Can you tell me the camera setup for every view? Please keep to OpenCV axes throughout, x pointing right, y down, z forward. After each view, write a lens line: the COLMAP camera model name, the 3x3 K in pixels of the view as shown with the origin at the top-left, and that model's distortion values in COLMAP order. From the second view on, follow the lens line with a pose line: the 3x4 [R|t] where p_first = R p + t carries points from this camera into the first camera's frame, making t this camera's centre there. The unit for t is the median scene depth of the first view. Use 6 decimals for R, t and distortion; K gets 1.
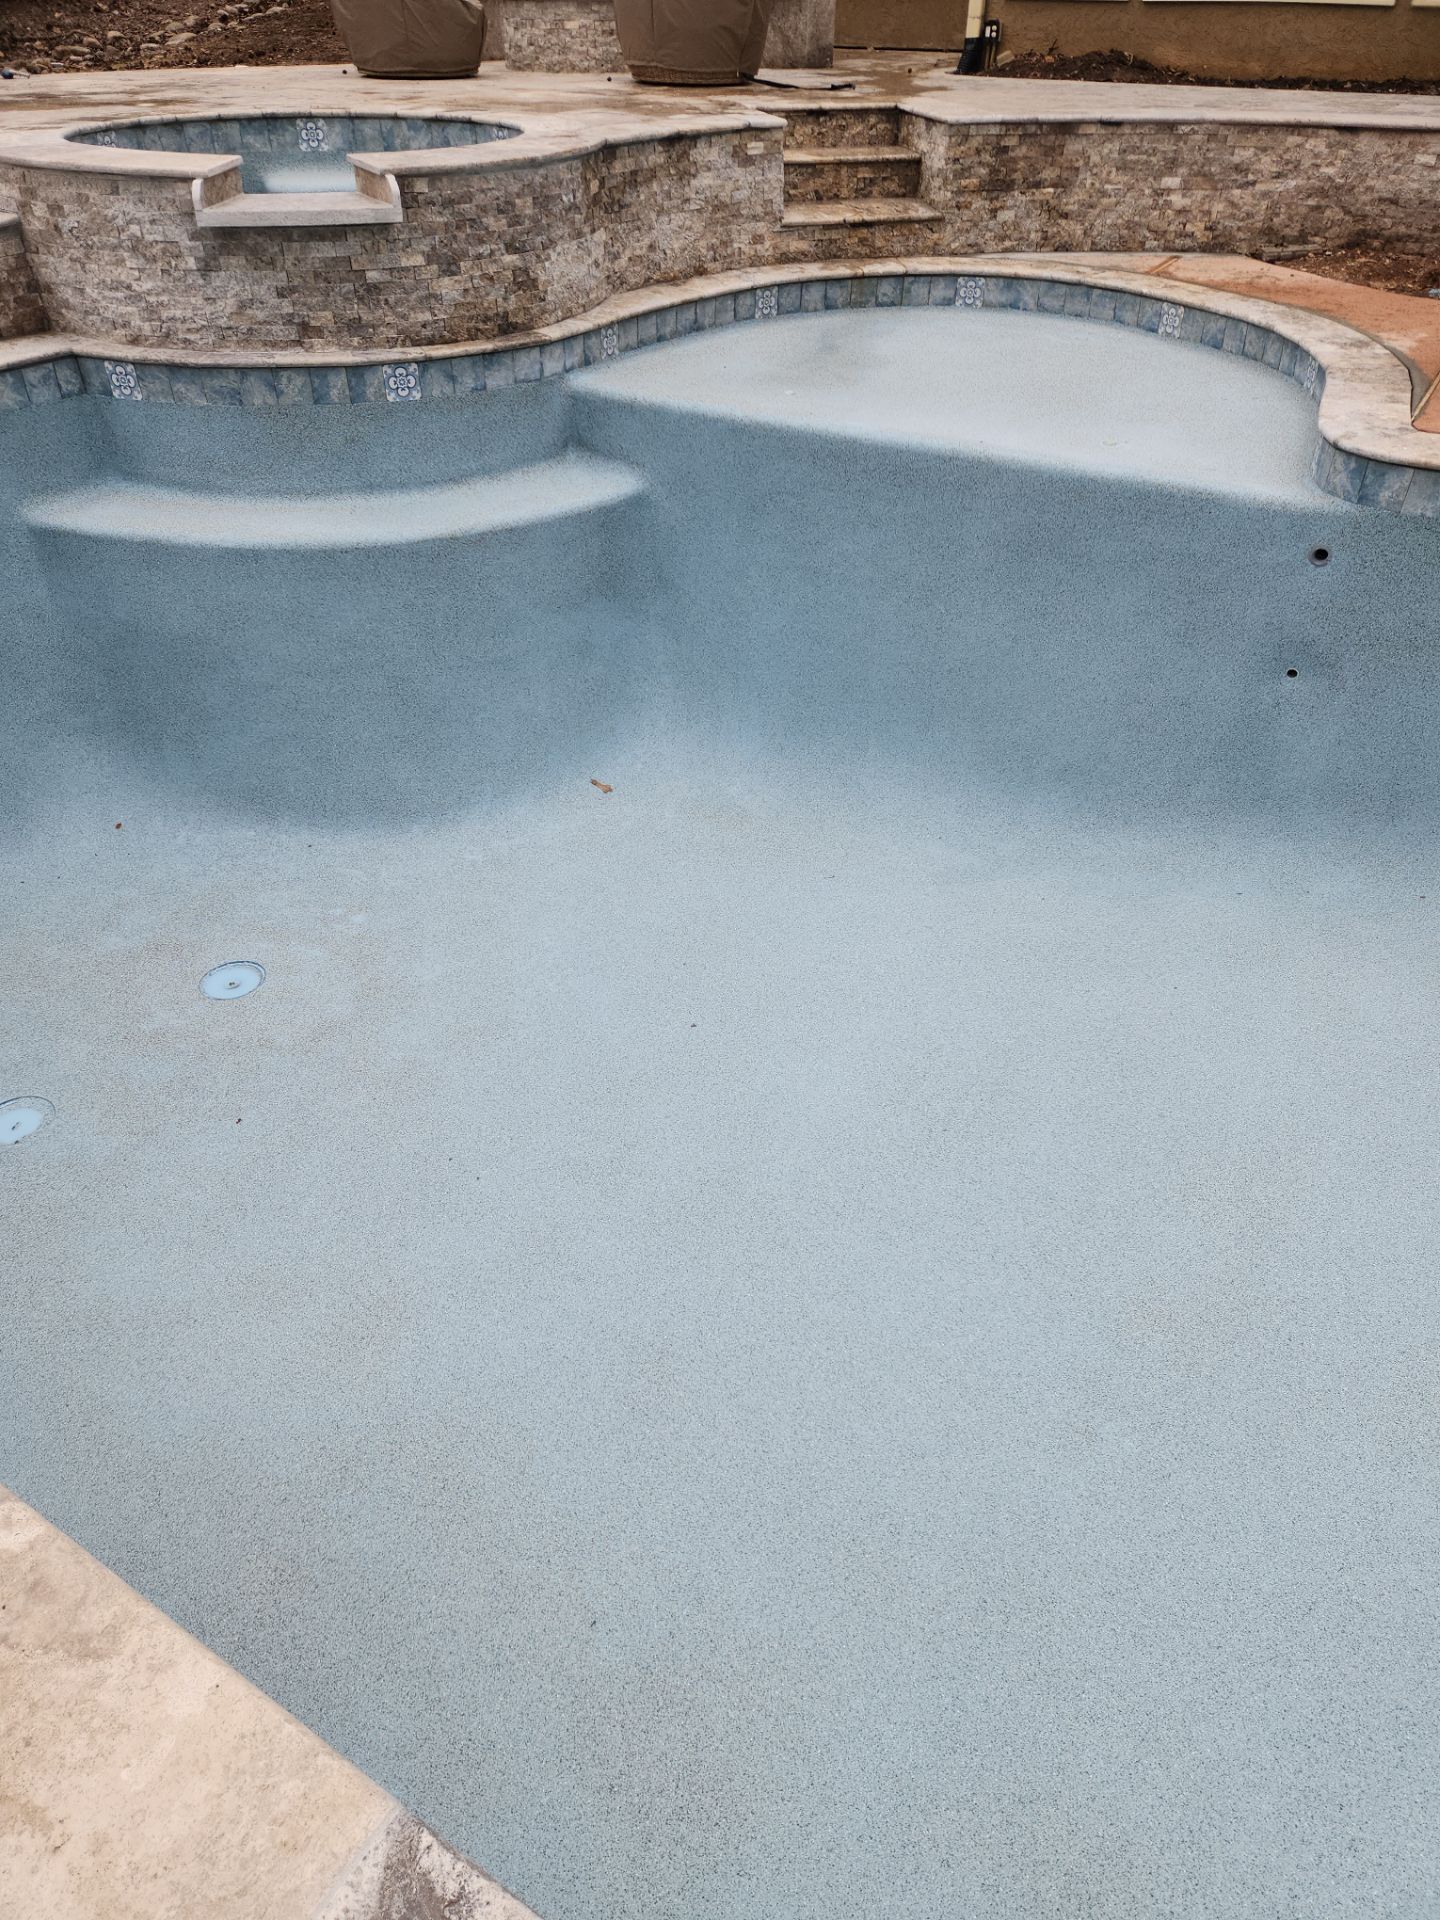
lens RADIAL K [[1287.8, 0, 741.2], [0, 1287.8, 991.0], [0, 0, 1]] dist [0.052847, -0.039818]
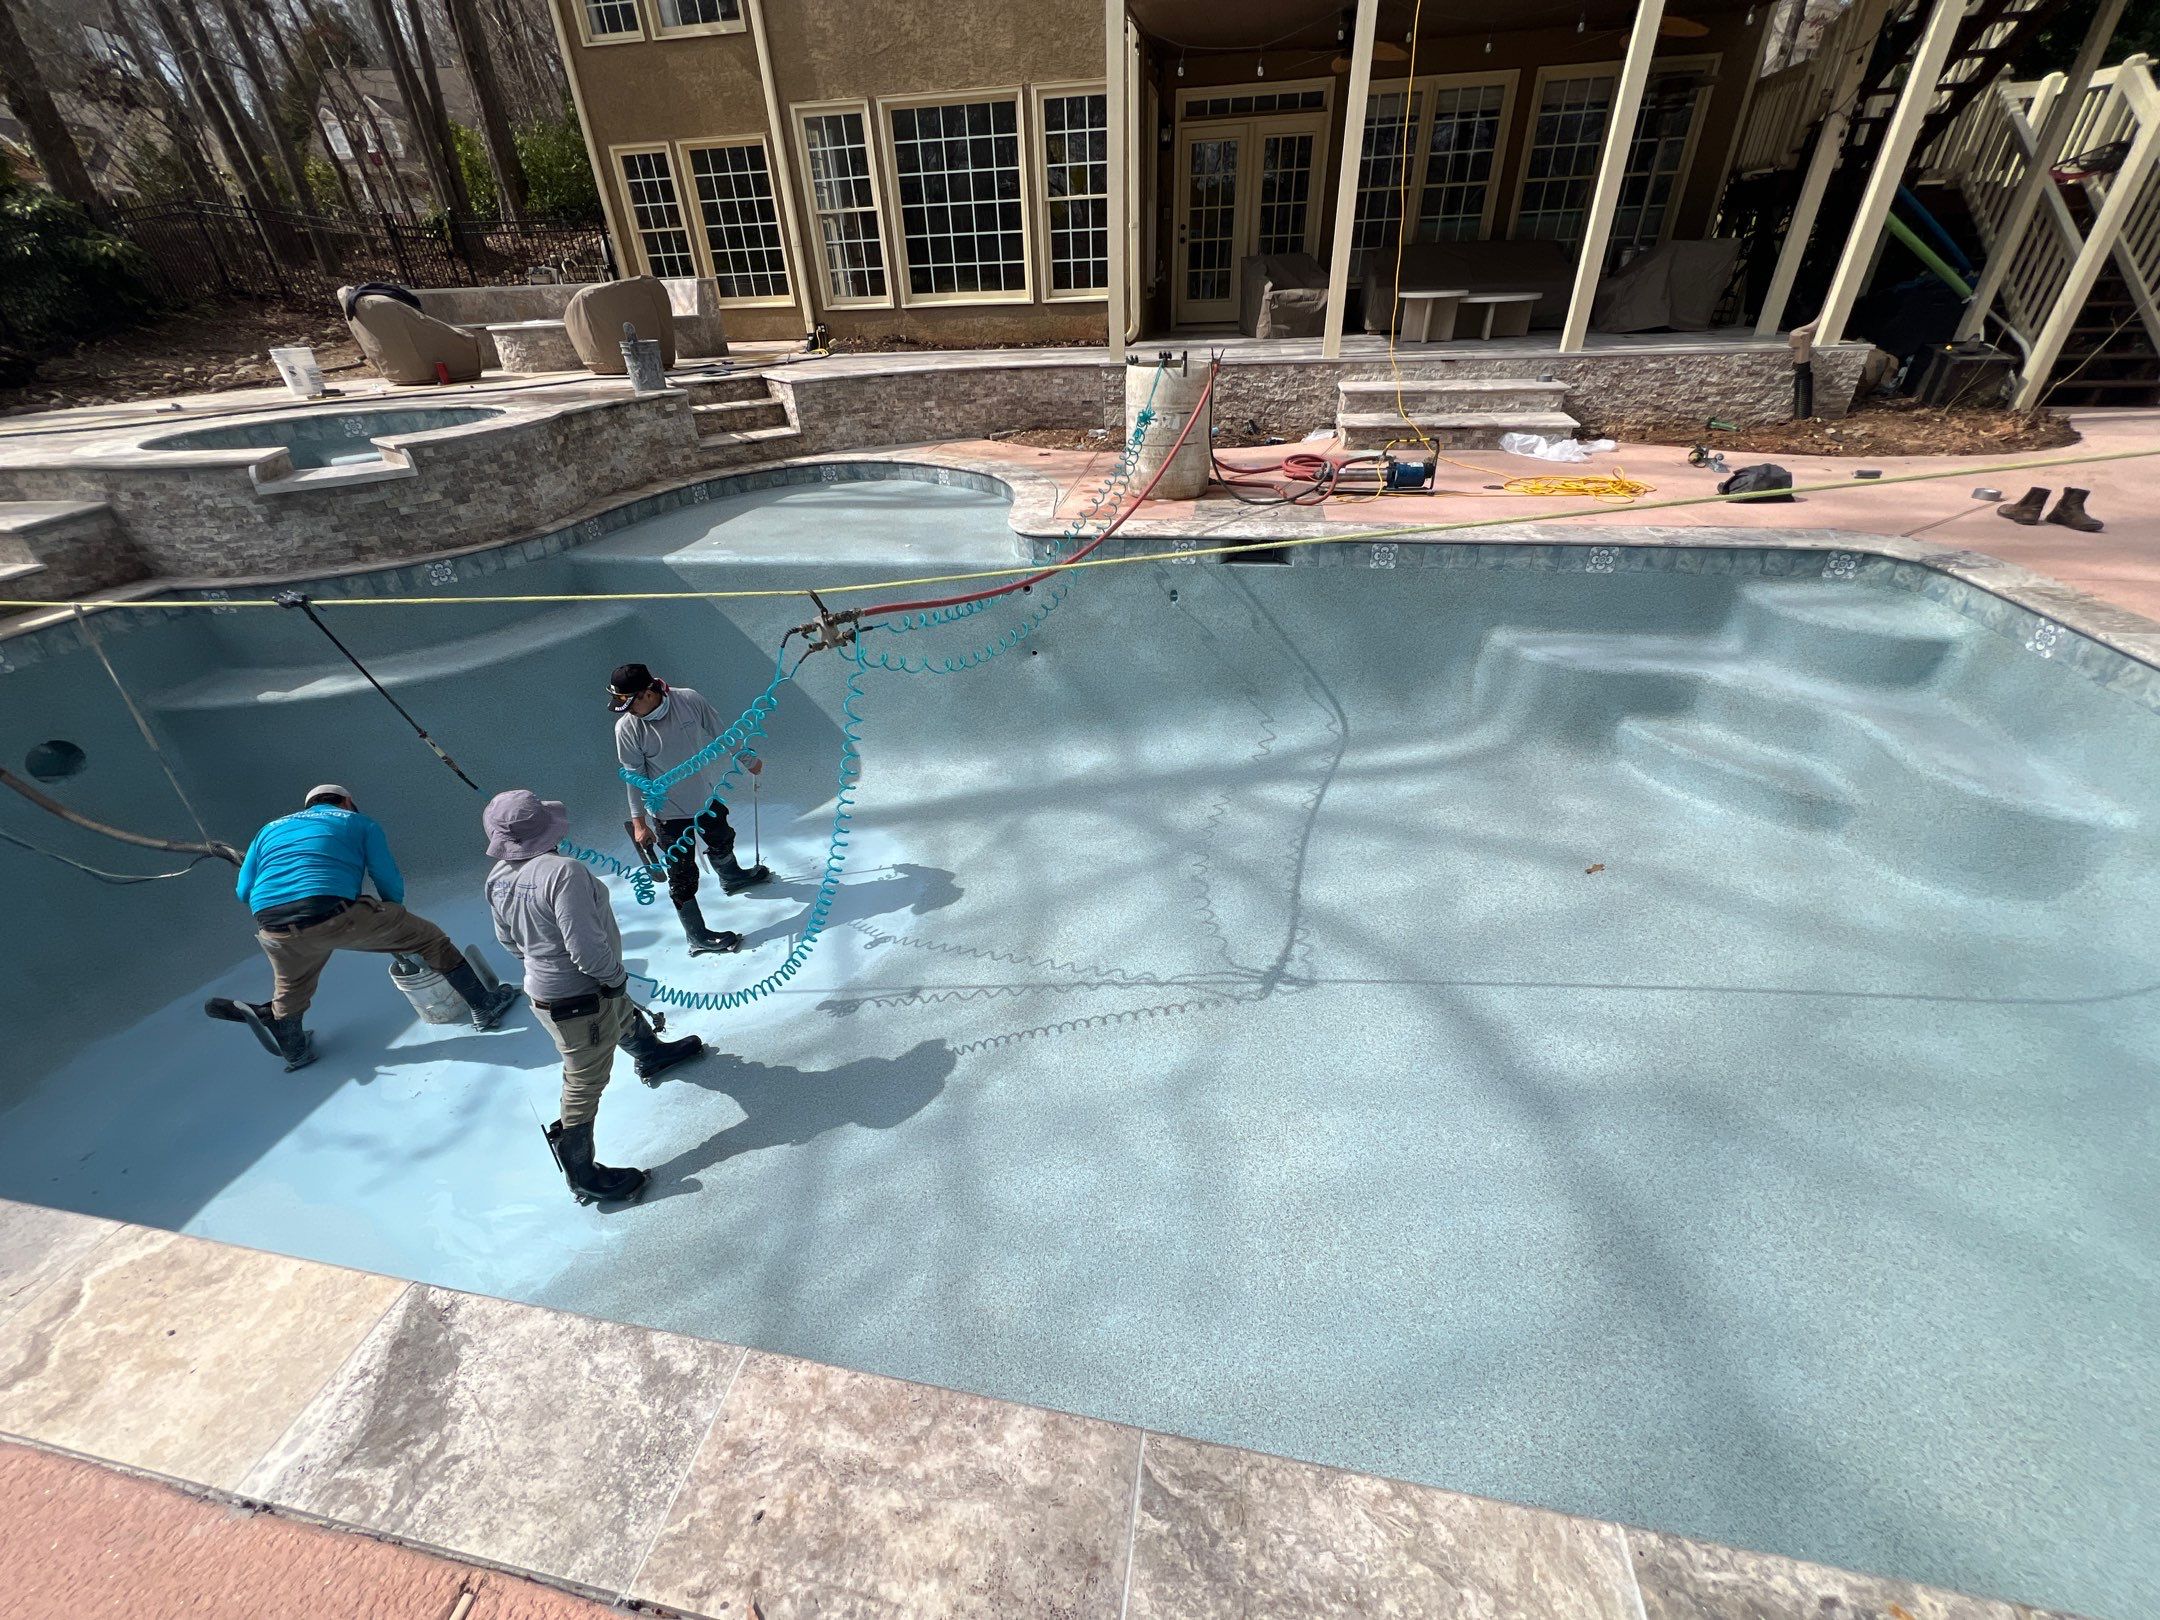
lens RADIAL K [[862.9, 0, 1083.7], [0, 862.9, 809.7], [0, 0, 1]] dist [-0.002968, 0.000993]
pose [[0.932162, -0.223645, 0.284705, 0.085357], [0.254462, 0.964107, -0.075805, 0.060993], [-0.257533, 0.143109, 0.955613, -0.103721]]
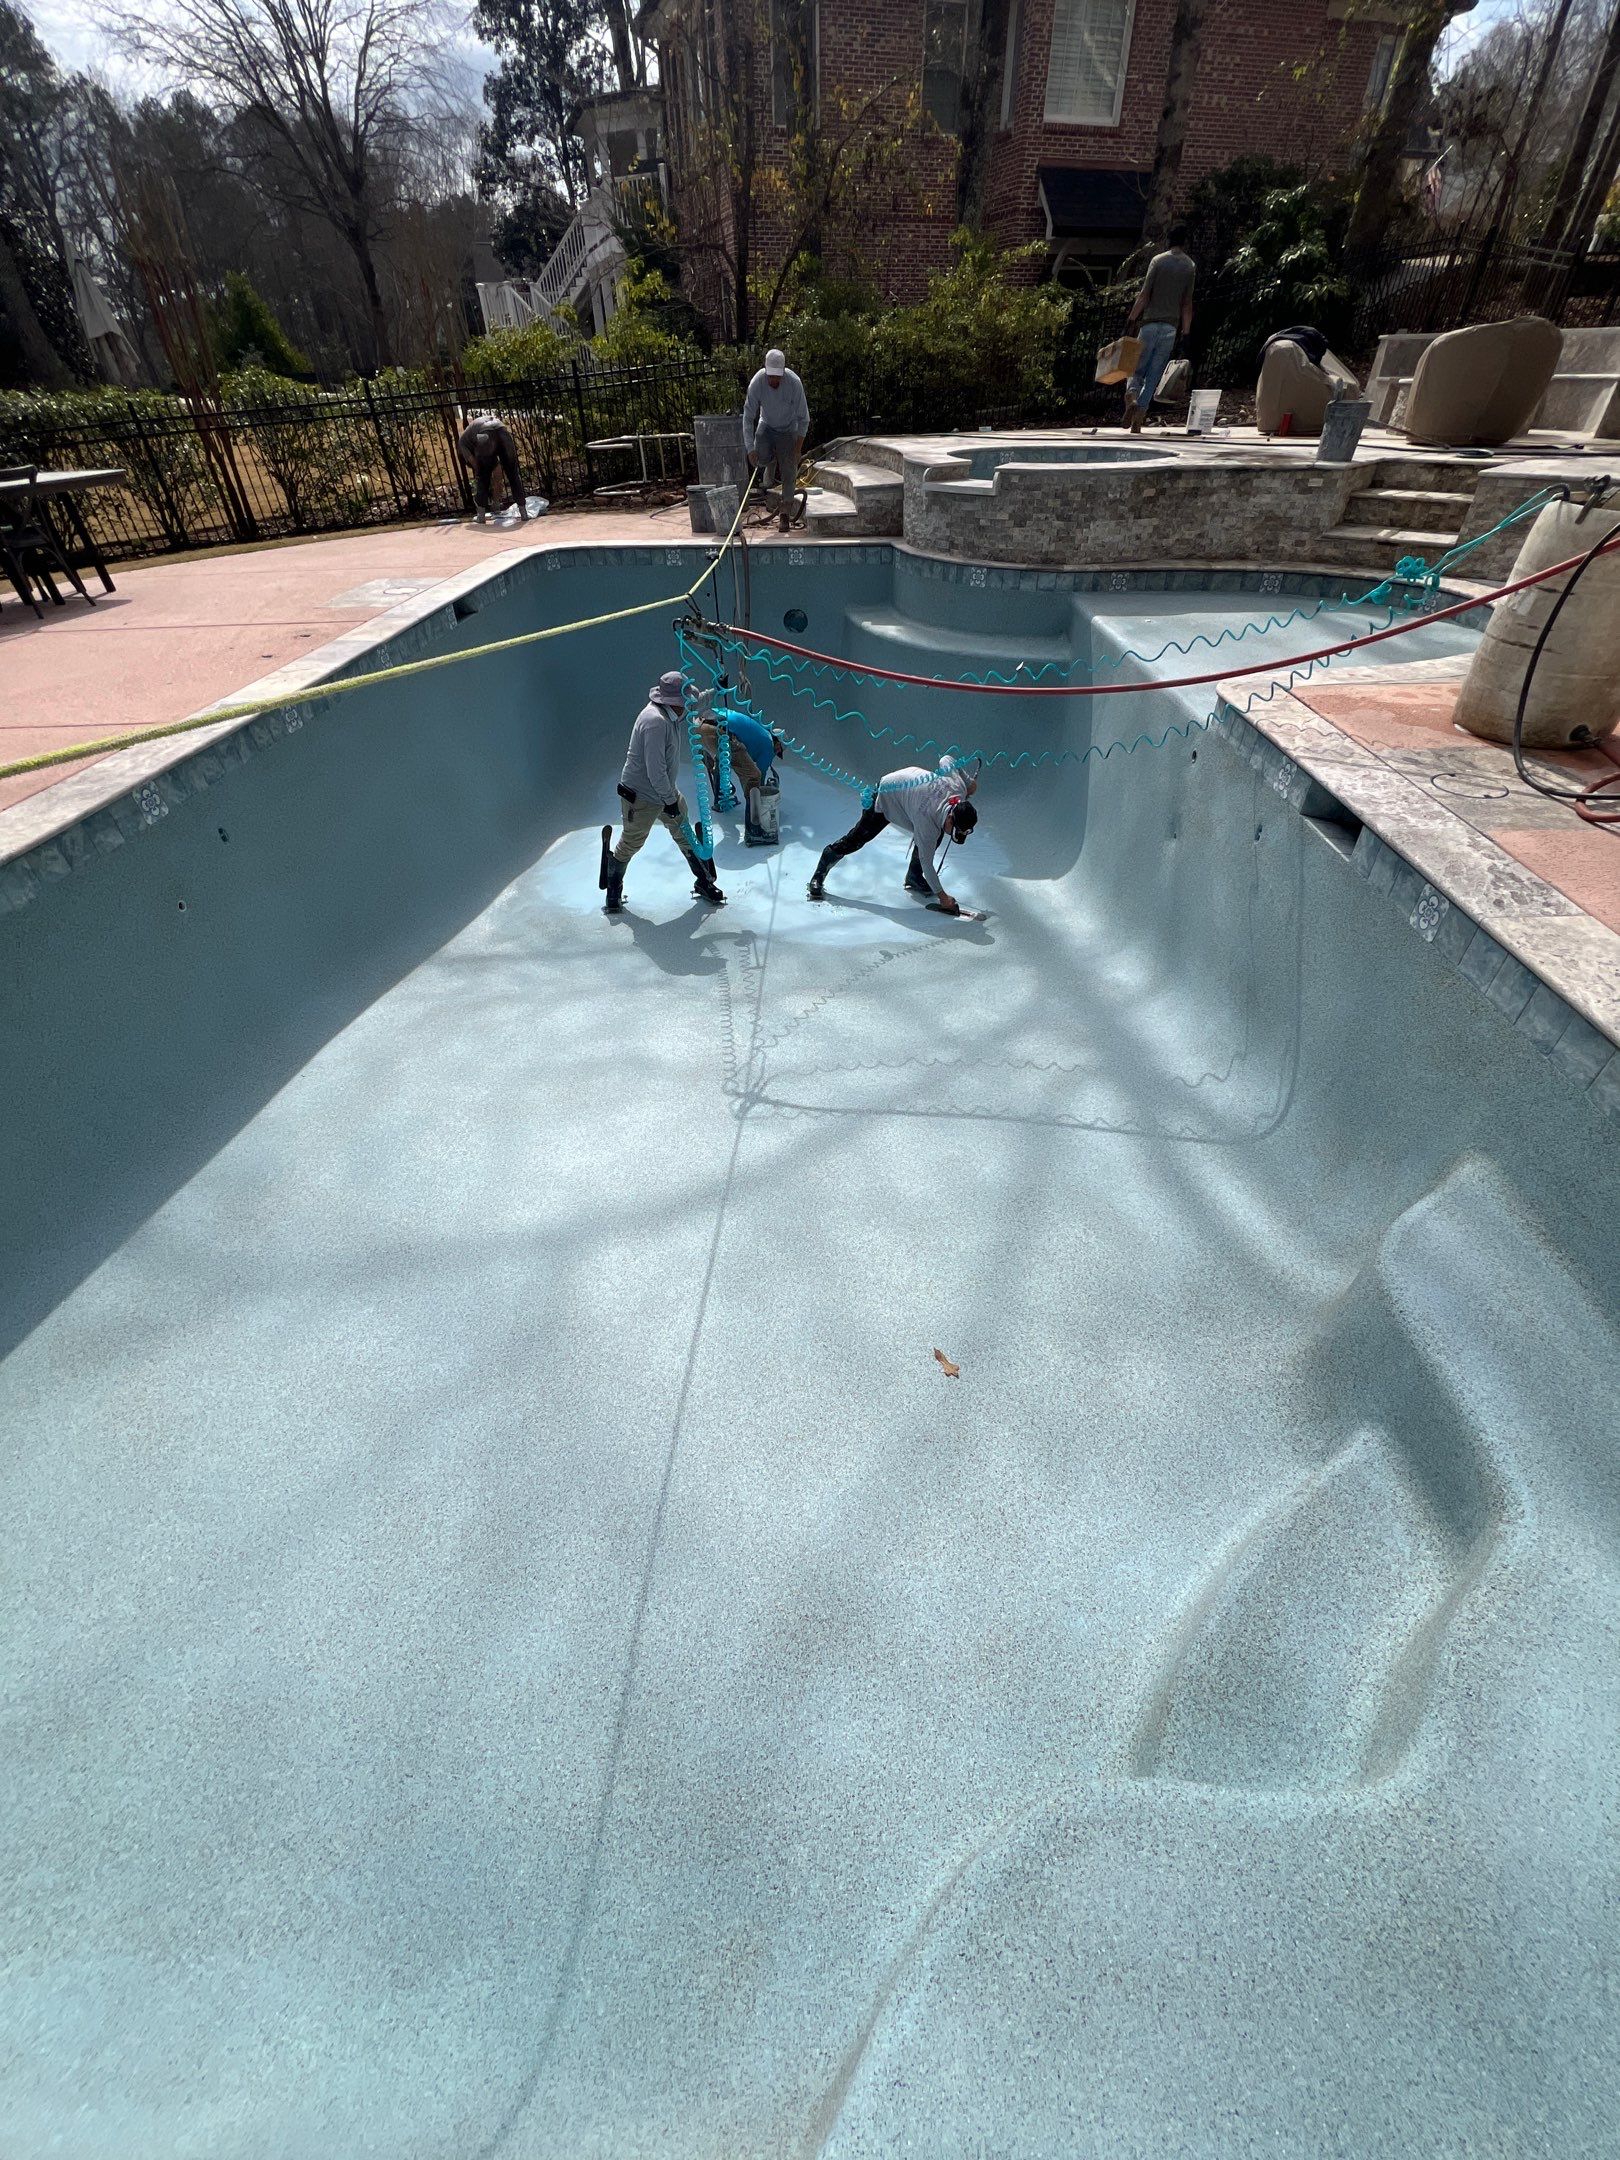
lens RADIAL K [[862.9, 0, 811.6], [0, 862.9, 1083.3], [0, 0, 1]] dist [-0.002968, 0.000993]
pose [[0.500460, 0.540309, -0.676466, 0.904155], [-0.519861, 0.812354, 0.264245, -0.049349], [0.692304, 0.219424, 0.687436, 0.078183]]
